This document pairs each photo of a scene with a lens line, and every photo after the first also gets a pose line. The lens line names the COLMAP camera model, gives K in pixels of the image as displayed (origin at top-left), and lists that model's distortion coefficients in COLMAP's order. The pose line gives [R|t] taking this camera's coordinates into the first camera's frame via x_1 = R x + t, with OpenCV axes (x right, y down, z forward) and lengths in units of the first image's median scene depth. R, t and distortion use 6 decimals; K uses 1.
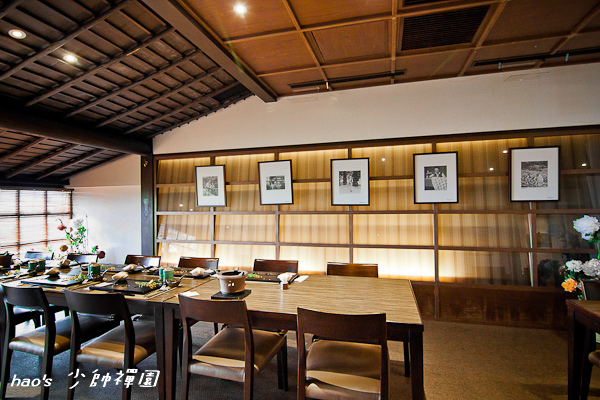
lens RADIAL K [[300.9, 0, 300.0], [0, 300.9, 200.0], [0, 0, 1]] dist [0.000978, -0.008973]
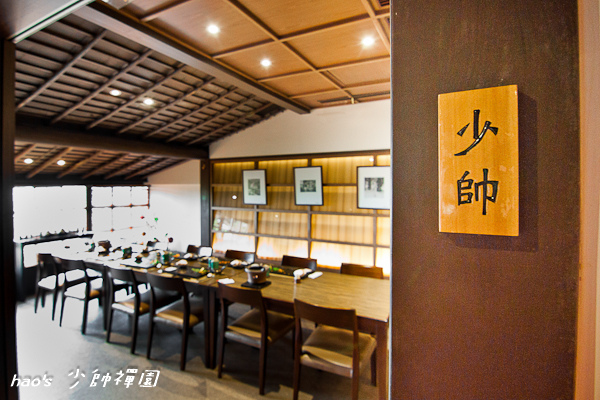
lens RADIAL K [[311.0, 0, 289.5], [0, 311.0, 190.0], [0, 0, 1]] dist [-0.001660, -0.000420]
pose [[0.975124, 0.015245, -0.221135, 0.117094], [-0.010236, 0.999665, 0.023783, -0.074681], [0.221424, -0.020928, 0.974953, -0.165044]]
